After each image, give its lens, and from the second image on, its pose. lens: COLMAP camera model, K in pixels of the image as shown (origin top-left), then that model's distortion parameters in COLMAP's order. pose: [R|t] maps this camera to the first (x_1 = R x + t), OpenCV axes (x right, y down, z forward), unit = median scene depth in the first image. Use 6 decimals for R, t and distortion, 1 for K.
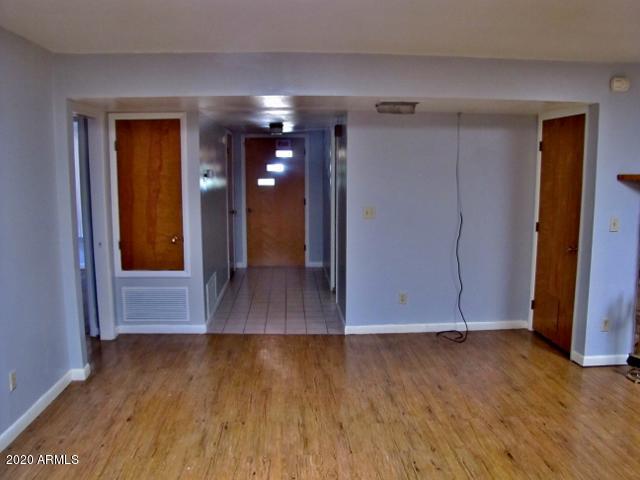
lens RADIAL K [[530.6, 0, 323.6], [0, 530.6, 240.2], [0, 0, 1]] dist [-0.136644, 0.057353]
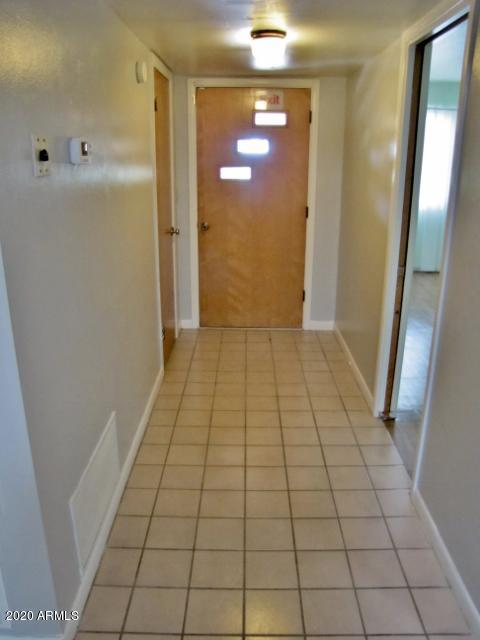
lens RADIAL K [[530.6, 0, 239.5], [0, 530.6, 319.8], [0, 0, 1]] dist [-0.136644, 0.057353]
pose [[0.996862, 0.027067, -0.074393, -0.060558], [-0.014600, 0.986472, 0.163278, -0.050475], [0.077806, -0.161679, 0.983771, 0.454131]]
